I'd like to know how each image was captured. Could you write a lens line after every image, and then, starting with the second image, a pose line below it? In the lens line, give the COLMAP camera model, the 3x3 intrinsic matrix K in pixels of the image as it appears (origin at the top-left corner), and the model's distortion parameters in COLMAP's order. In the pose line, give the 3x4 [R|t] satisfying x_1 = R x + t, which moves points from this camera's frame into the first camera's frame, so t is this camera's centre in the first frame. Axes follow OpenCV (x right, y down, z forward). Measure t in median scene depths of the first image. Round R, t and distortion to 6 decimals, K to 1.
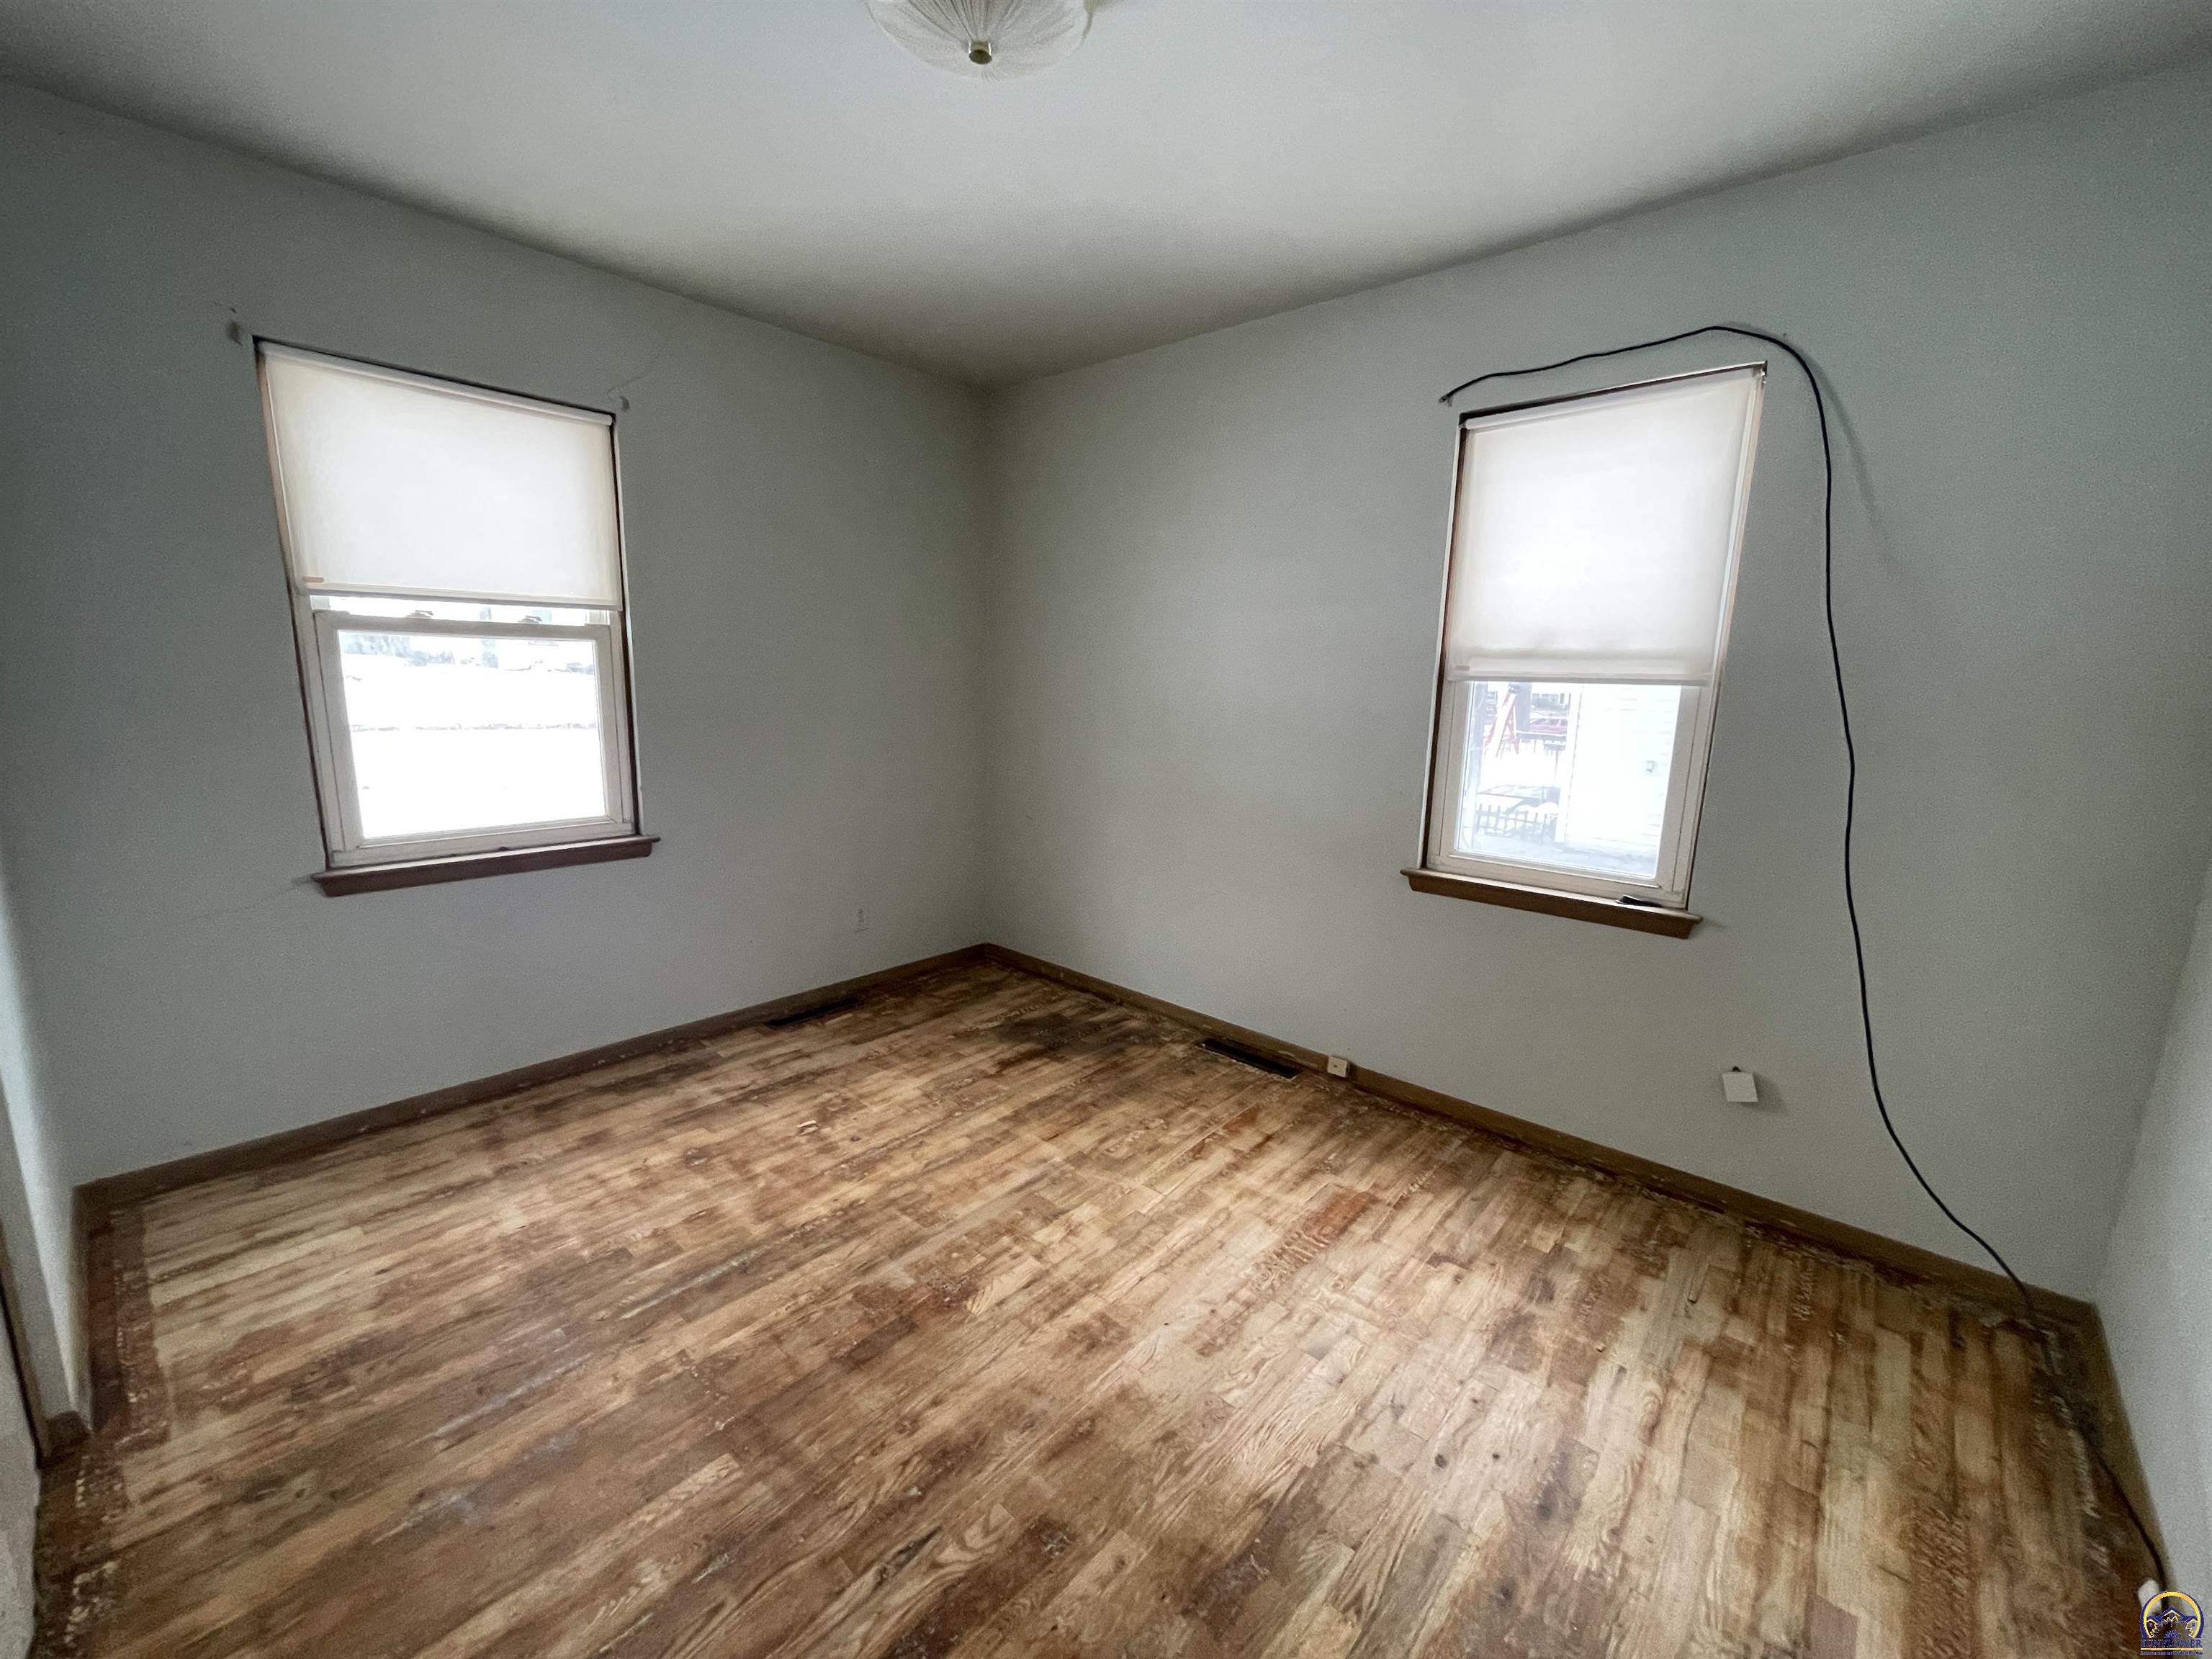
lens RADIAL K [[895.8, 0, 1098.5], [0, 895.8, 833.8], [0, 0, 1]] dist [-0.001528, 0.000072]
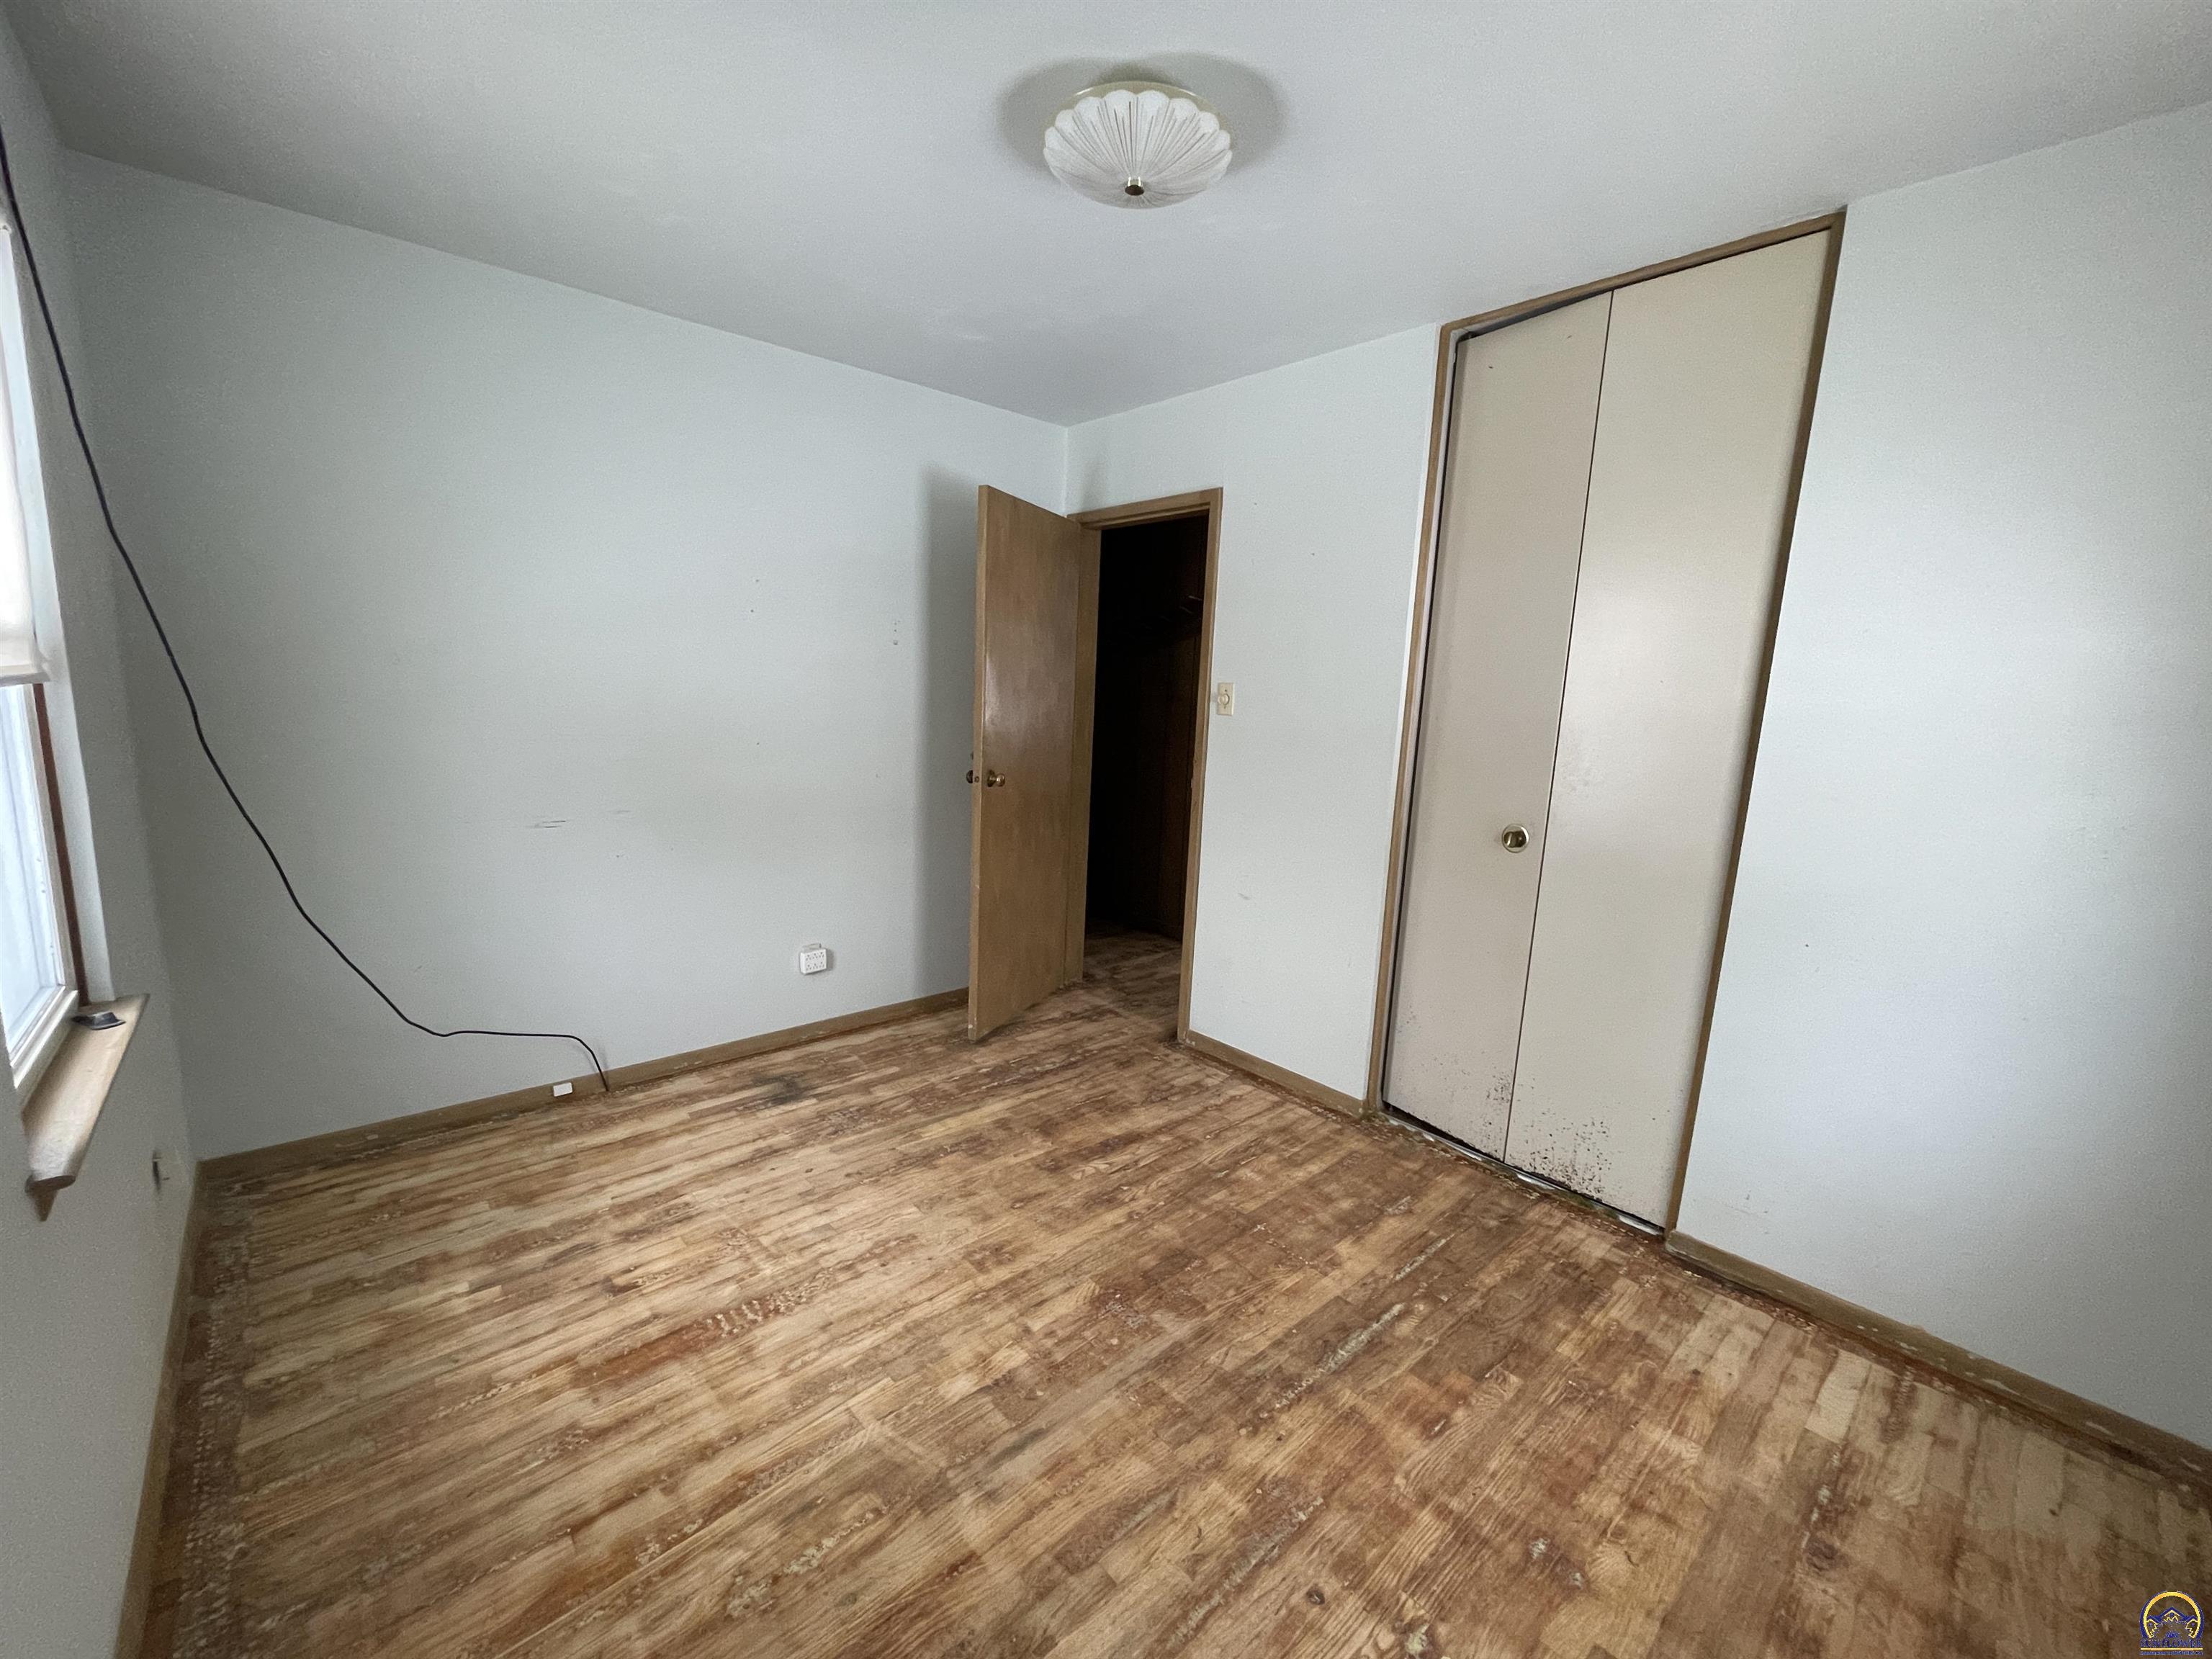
lens RADIAL K [[895.8, 0, 1098.5], [0, 895.8, 833.8], [0, 0, 1]] dist [-0.001528, 0.000072]
pose [[-0.991835, -0.081278, 0.098273, -0.189190], [-0.043357, 0.939599, 0.339520, -0.340895], [-0.119932, 0.332487, -0.935451, 1.674644]]
